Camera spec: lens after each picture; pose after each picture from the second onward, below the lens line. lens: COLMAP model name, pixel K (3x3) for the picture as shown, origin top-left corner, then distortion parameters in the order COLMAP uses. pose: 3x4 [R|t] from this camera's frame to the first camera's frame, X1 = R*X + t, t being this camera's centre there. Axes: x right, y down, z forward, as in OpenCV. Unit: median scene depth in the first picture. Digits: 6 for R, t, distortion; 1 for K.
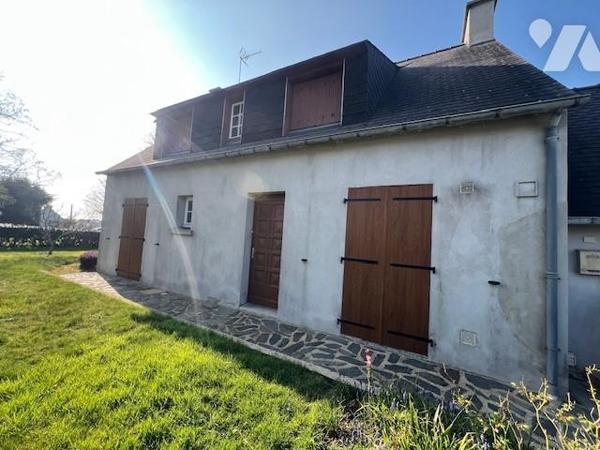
lens RADIAL K [[200.2, 0, 300.0], [0, 200.2, 225.0], [0, 0, 1]] dist [-0.000332, -0.000021]
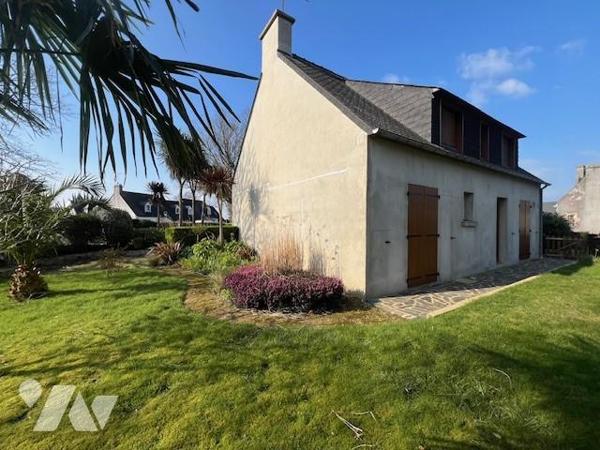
lens RADIAL K [[240.1, 0, 300.0], [0, 240.1, 225.0], [0, 0, 1]] dist [-0.001188, -0.000165]
pose [[0.549945, -0.067770, 0.832447, -2.000398], [-0.012606, 0.995915, 0.089406, -0.062046], [-0.835106, -0.059662, 0.546844, 0.914828]]
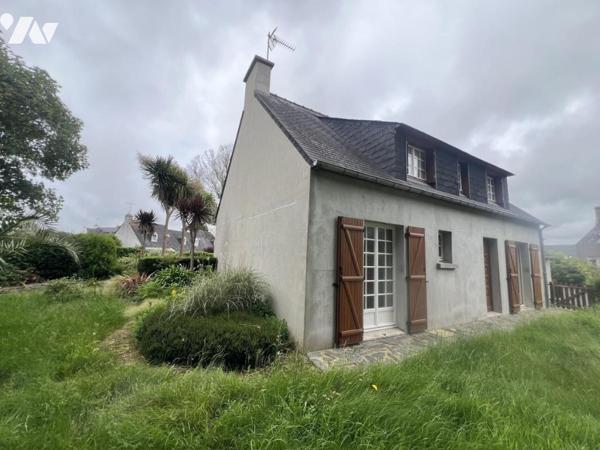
lens RADIAL K [[240.1, 0, 300.0], [0, 240.1, 225.0], [0, 0, 1]] dist [-0.001188, -0.000165]
pose [[0.596350, 0.066496, 0.799966, -1.799069], [-0.046268, 0.997754, -0.048445, -0.072677], [-0.801390, -0.008122, 0.598087, 0.748430]]
